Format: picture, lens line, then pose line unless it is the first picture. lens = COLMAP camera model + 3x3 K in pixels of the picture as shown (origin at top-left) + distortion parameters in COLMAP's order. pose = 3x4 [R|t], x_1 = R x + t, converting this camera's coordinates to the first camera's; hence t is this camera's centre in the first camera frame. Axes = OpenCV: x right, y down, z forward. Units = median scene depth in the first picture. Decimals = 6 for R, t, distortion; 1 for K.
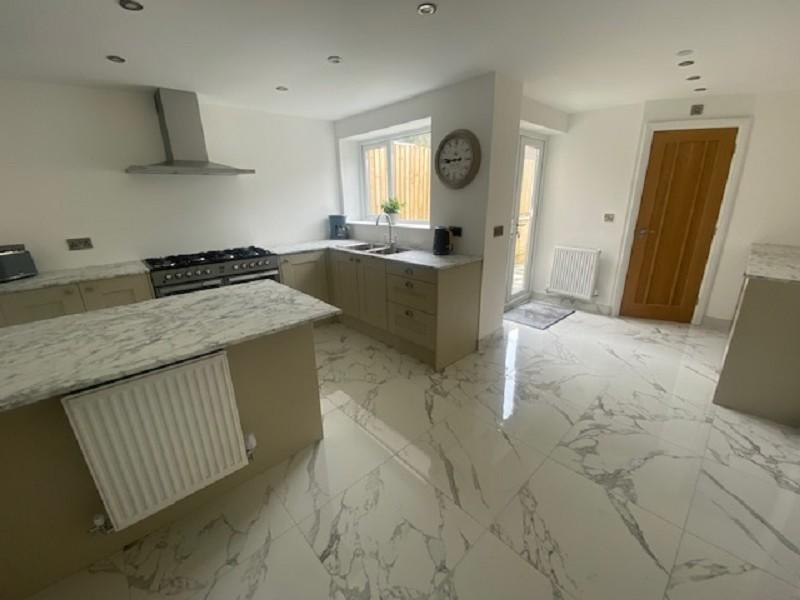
lens RADIAL K [[327.8, 0, 406.1], [0, 327.8, 303.4], [0, 0, 1]] dist [-0.004385, -0.000972]
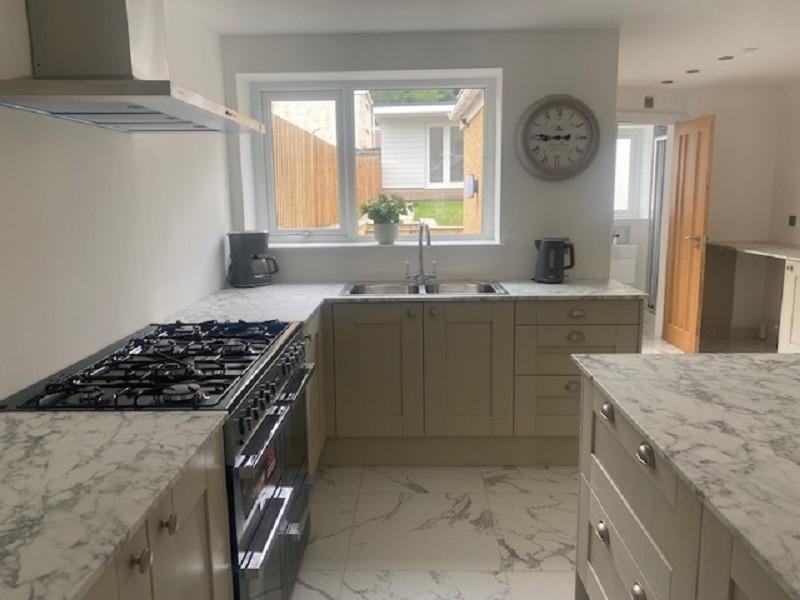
lens RADIAL K [[620.4, 0, 401.9], [0, 620.4, 295.1], [0, 0, 1]] dist [0.003679, 0.001938]
pose [[0.699314, -0.106713, 0.706804, -0.935582], [0.221258, 0.972548, -0.072078, -0.112632], [-0.679709, 0.206791, 0.703728, 0.400922]]
